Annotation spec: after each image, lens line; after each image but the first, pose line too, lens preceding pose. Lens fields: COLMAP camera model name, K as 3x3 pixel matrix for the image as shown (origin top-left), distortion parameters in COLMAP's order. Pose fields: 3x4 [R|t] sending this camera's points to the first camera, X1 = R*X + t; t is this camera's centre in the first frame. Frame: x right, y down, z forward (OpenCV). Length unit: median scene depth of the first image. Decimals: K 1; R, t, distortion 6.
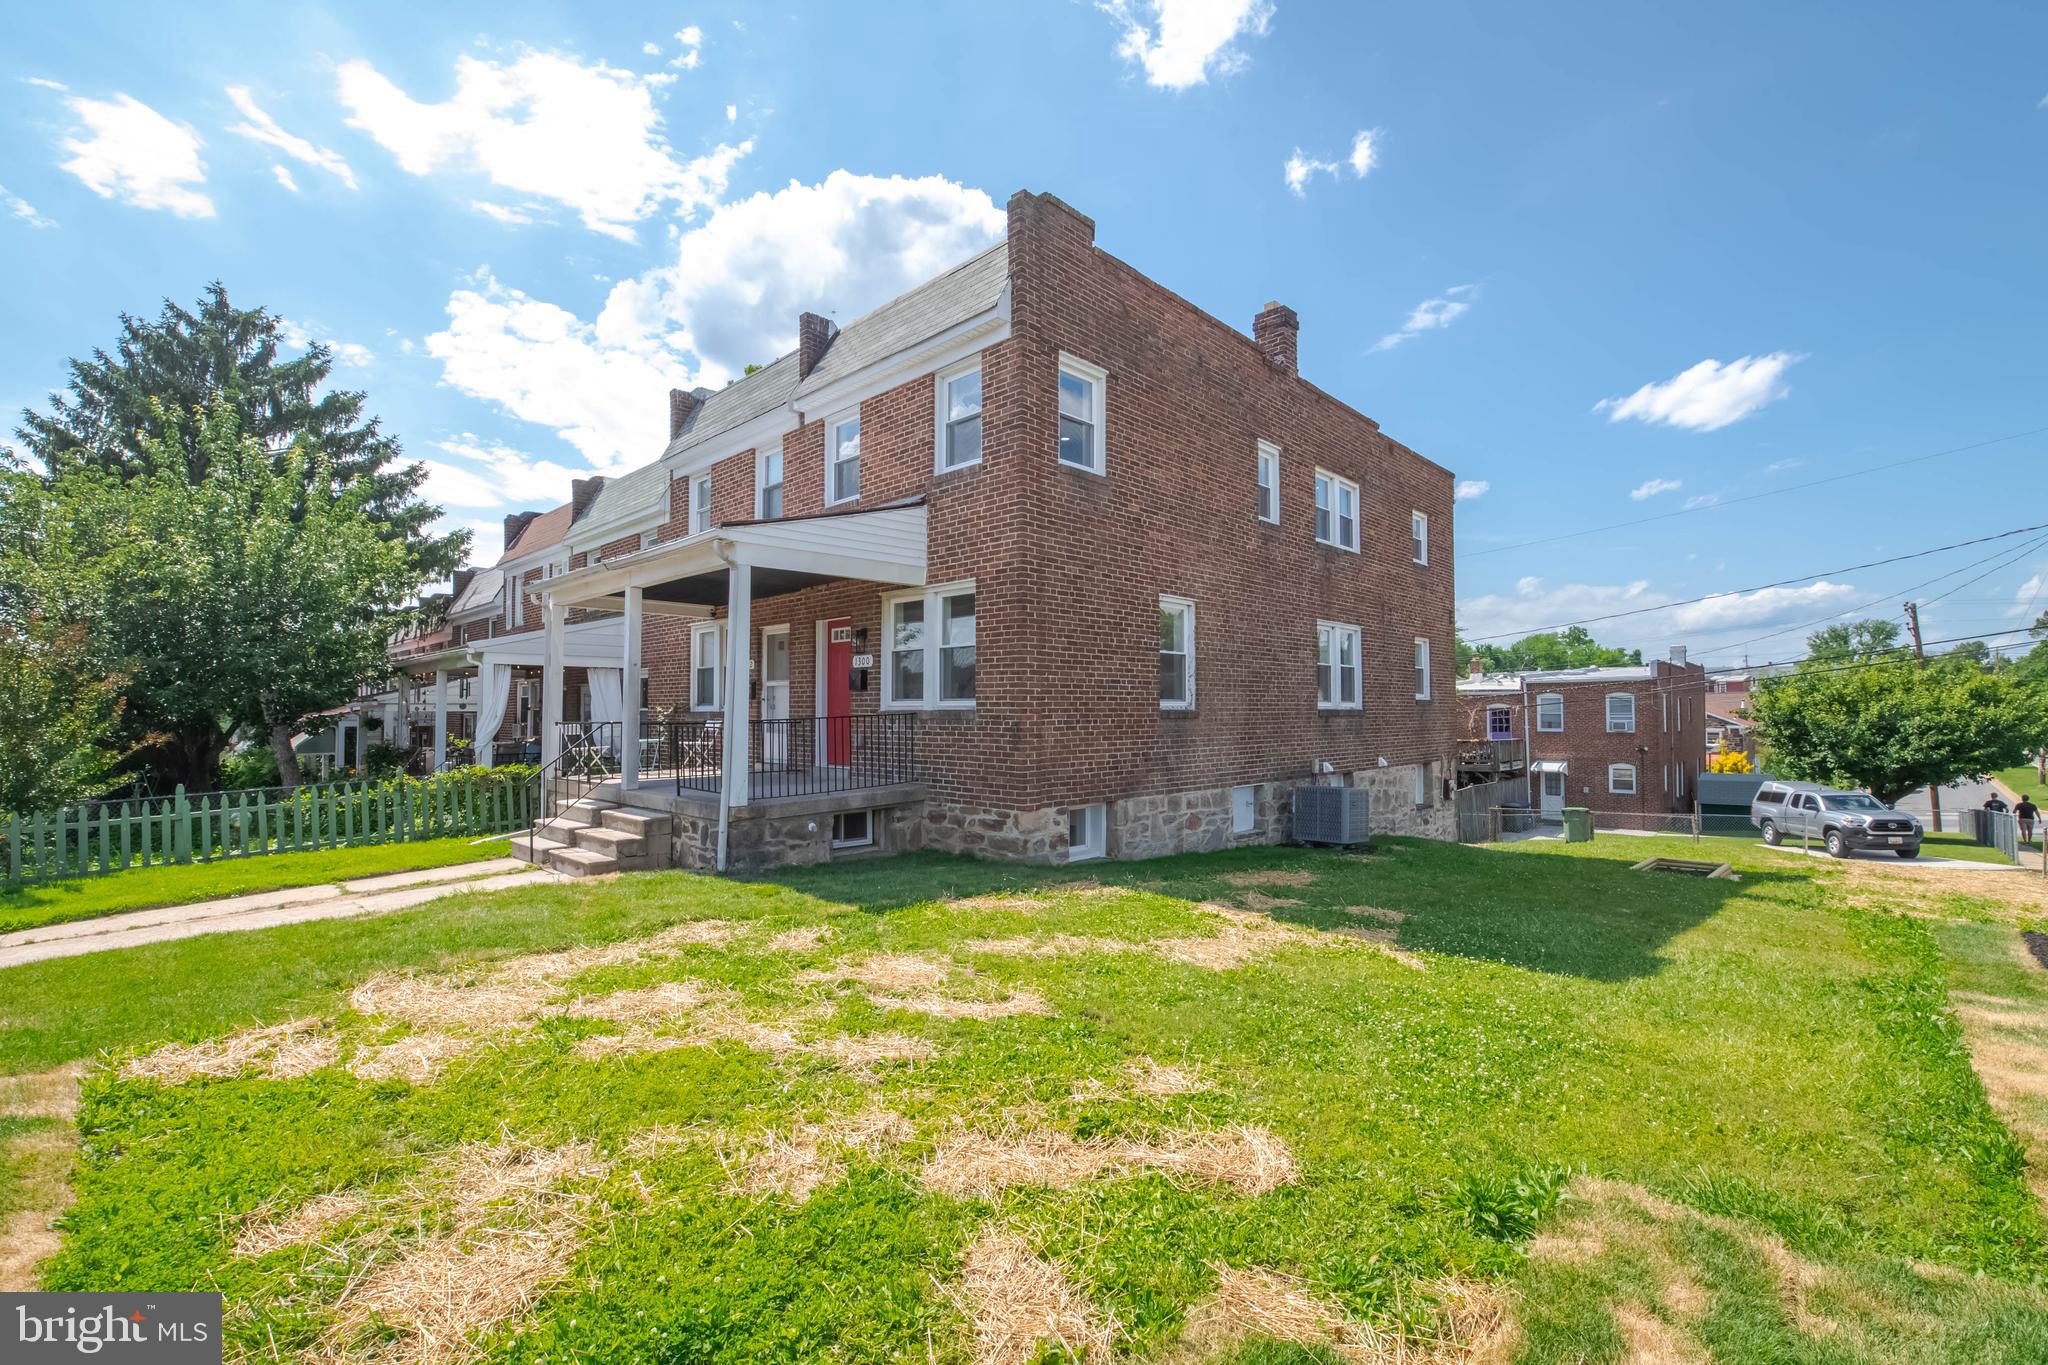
lens RADIAL K [[877.8, 0, 1034.5], [0, 877.8, 688.5], [0, 0, 1]] dist [-0.007952, -0.006869]
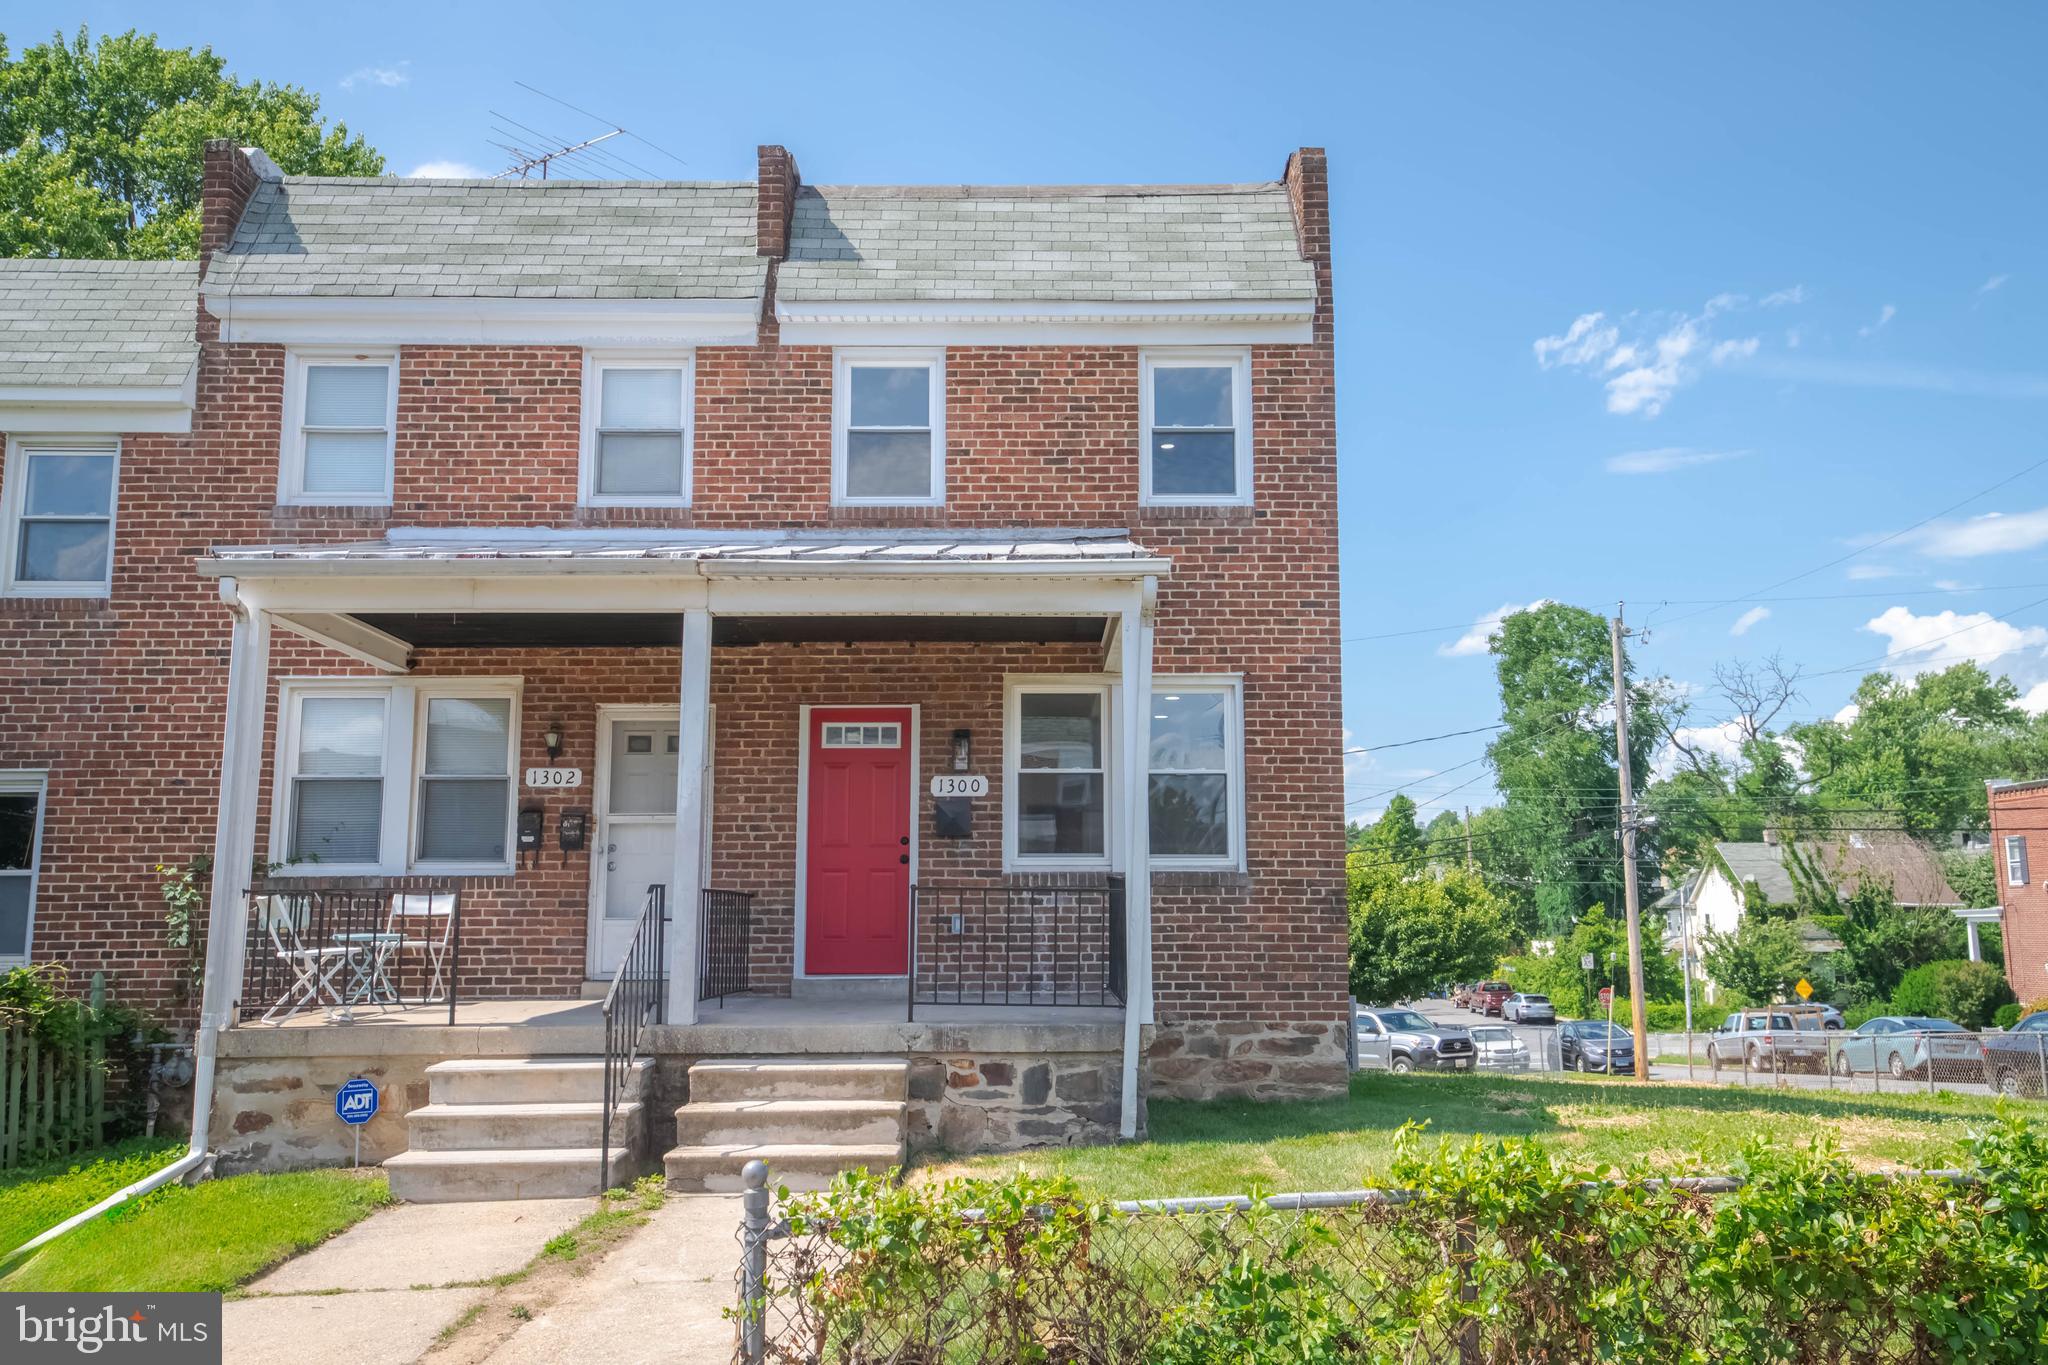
lens RADIAL K [[1648.6, 0, 1042.5], [0, 1648.6, 691.0], [0, 0, 1]] dist [0.040009, 0.001920]
pose [[0.719816, 0.097809, 0.687240, -0.898317], [-0.018061, 0.992327, -0.122312, 0.037915], [-0.693930, 0.075629, 0.716060, 0.180385]]
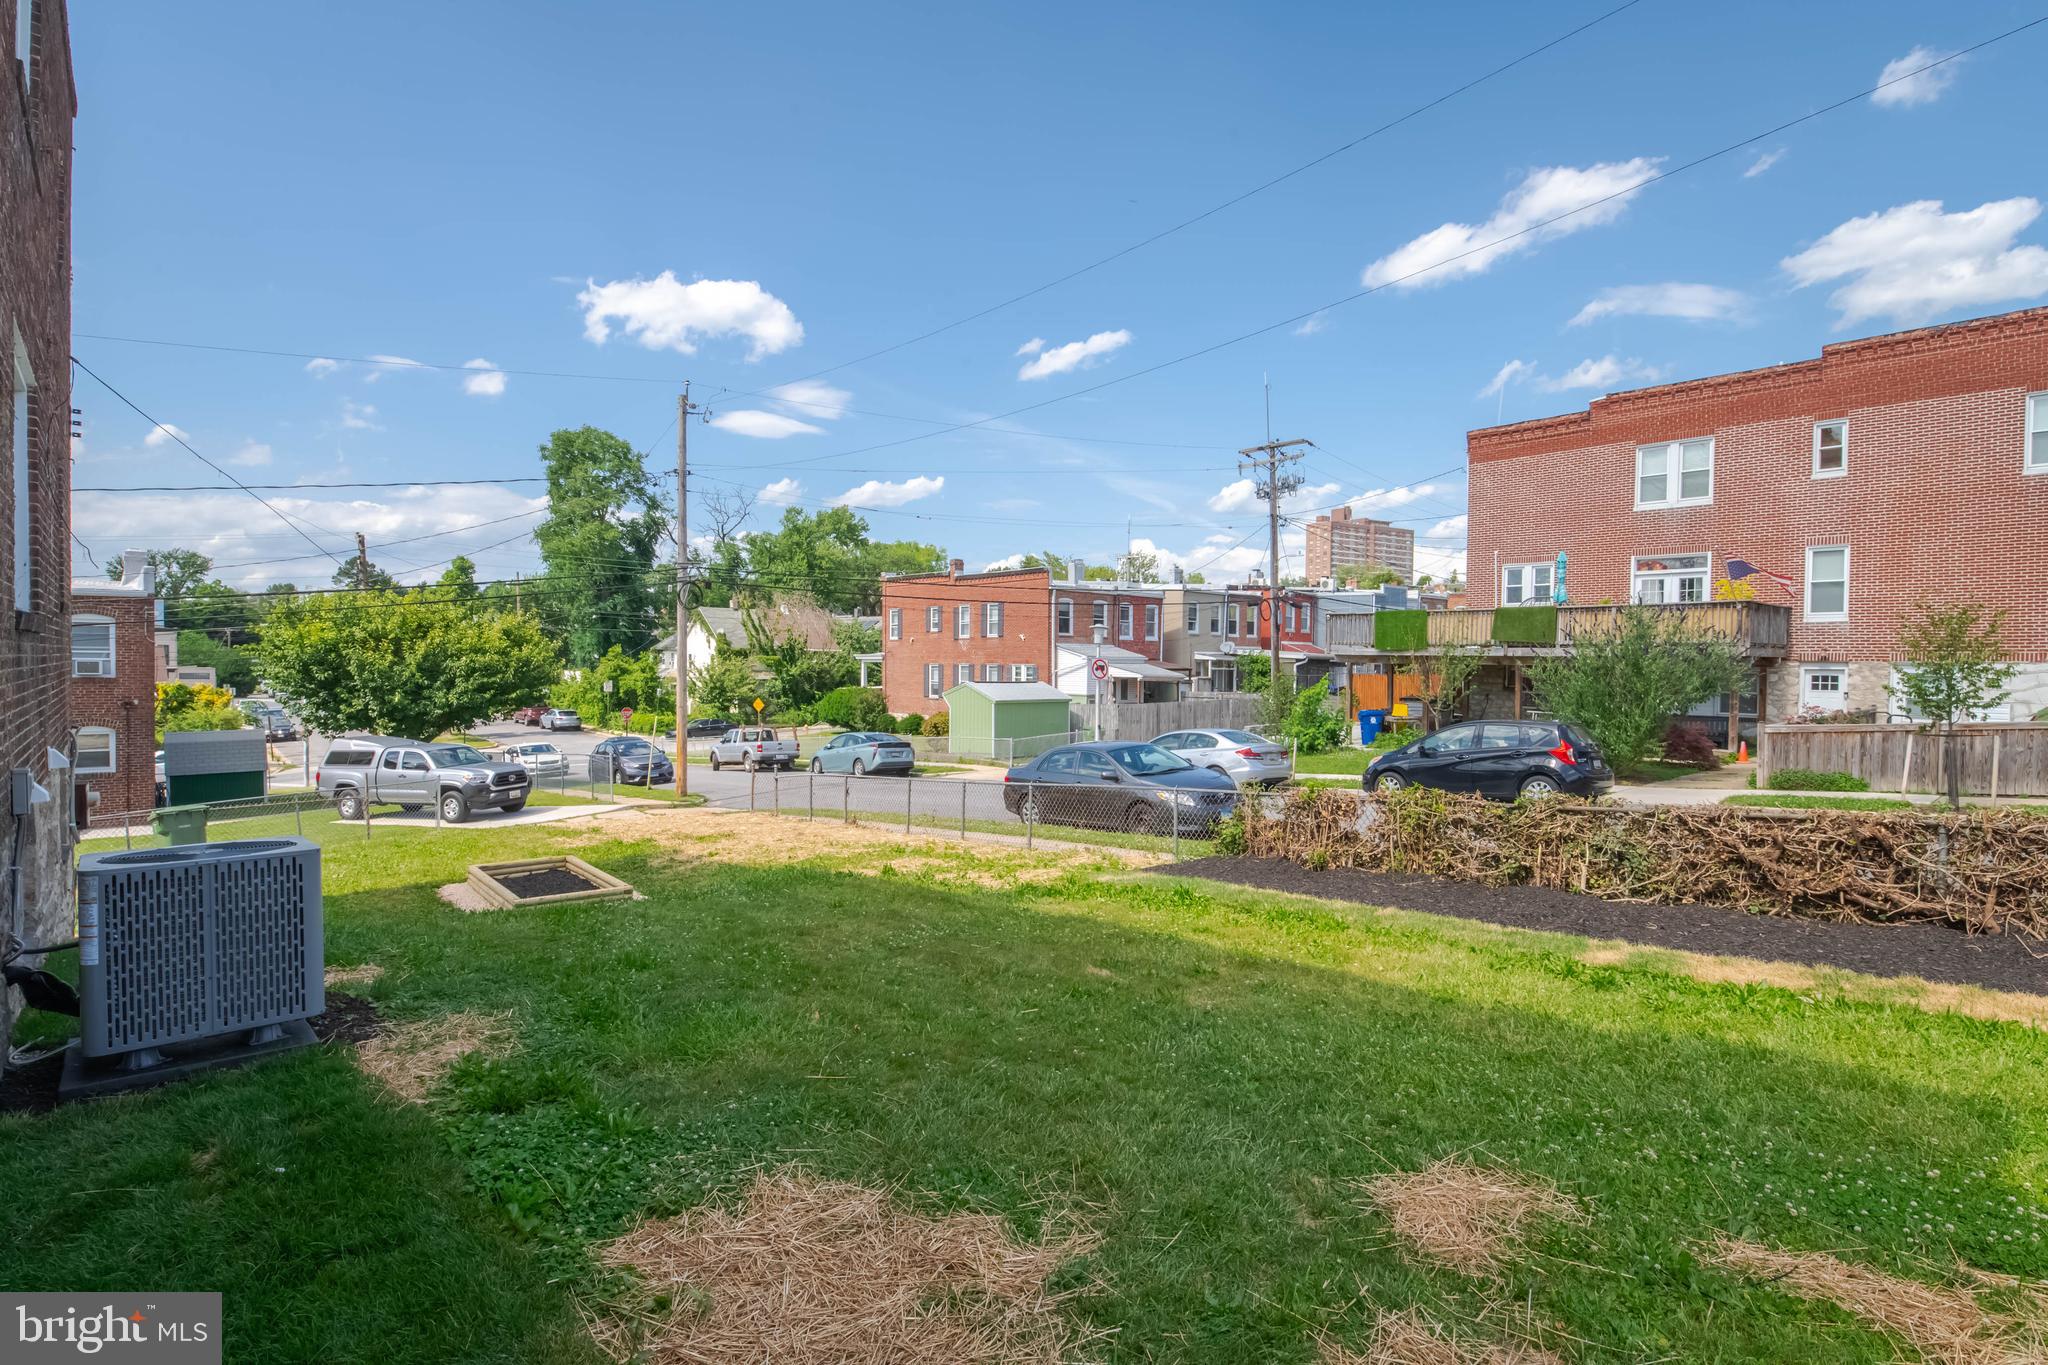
lens RADIAL K [[1005.4, 0, 1035.4], [0, 1005.4, 686.4], [0, 0, 1]] dist [-0.002801, -0.003298]
pose [[0.072257, -0.019718, 0.997191, -0.003493], [-0.040528, 0.998921, 0.022689, 0.036711], [-0.996562, -0.042053, 0.071380, 0.774201]]
